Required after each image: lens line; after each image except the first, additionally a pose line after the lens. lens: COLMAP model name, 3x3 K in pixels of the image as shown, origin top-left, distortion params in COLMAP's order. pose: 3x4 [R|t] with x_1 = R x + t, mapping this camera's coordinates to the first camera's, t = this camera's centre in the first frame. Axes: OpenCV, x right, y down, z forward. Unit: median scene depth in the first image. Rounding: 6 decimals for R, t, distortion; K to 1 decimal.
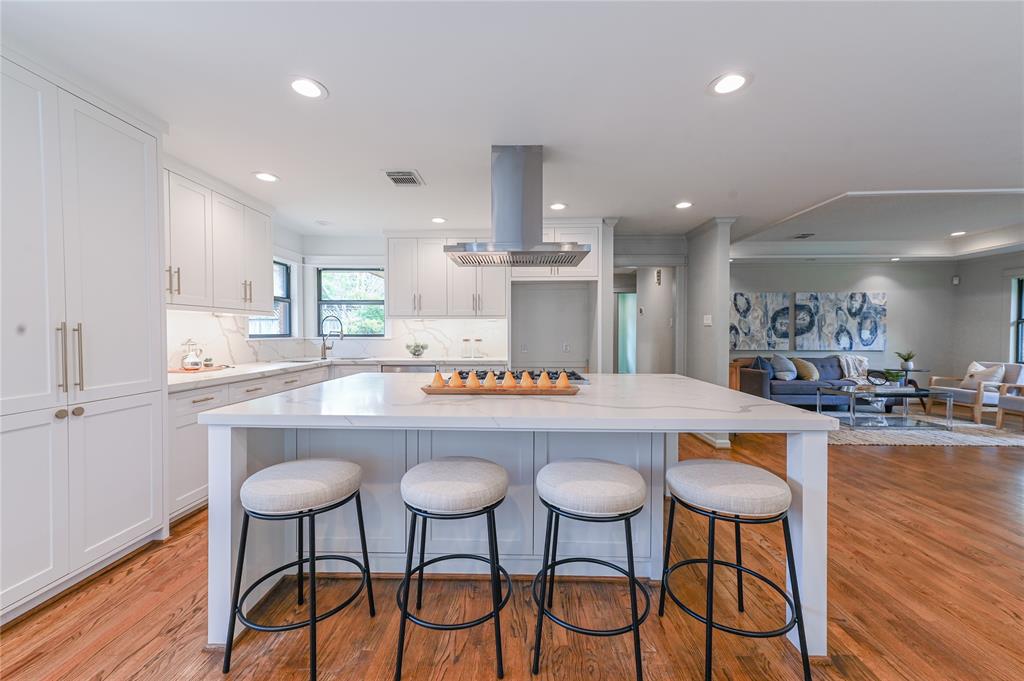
lens RADIAL K [[397.9, 0, 512.0], [0, 397.9, 340.5], [0, 0, 1]] dist [0.003822, 0.000226]
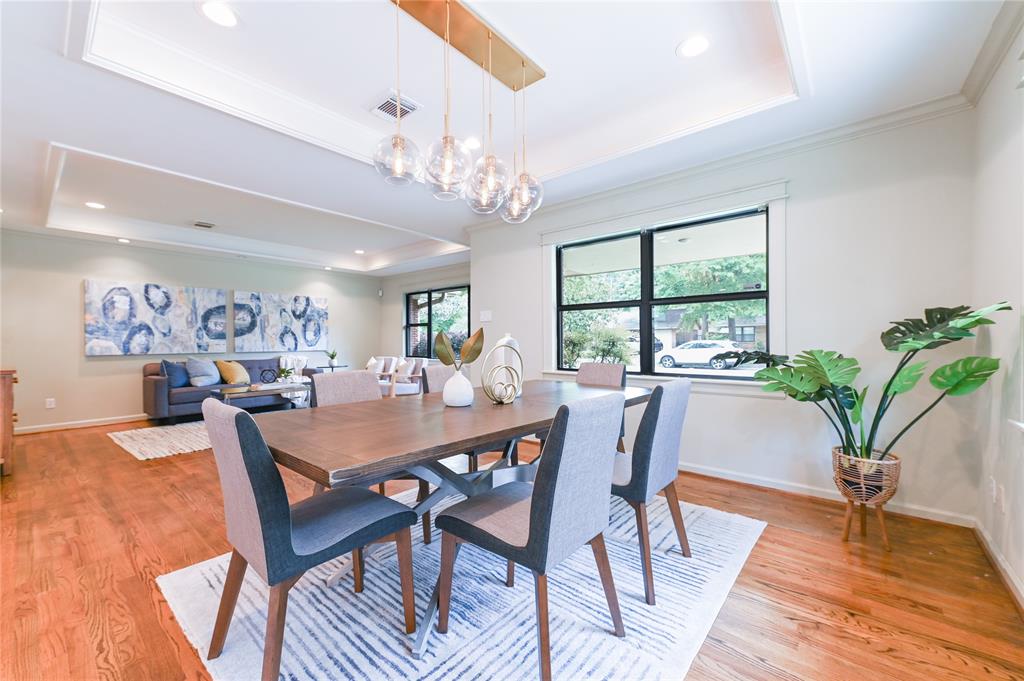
lens RADIAL K [[397.9, 0, 512.0], [0, 397.9, 340.5], [0, 0, 1]] dist [0.003822, 0.000226]
pose [[0.630257, -0.004020, 0.776376, 0.399138], [0.022169, 0.999672, -0.012820, 0.023197], [-0.776070, 0.025292, 0.630139, -0.089723]]
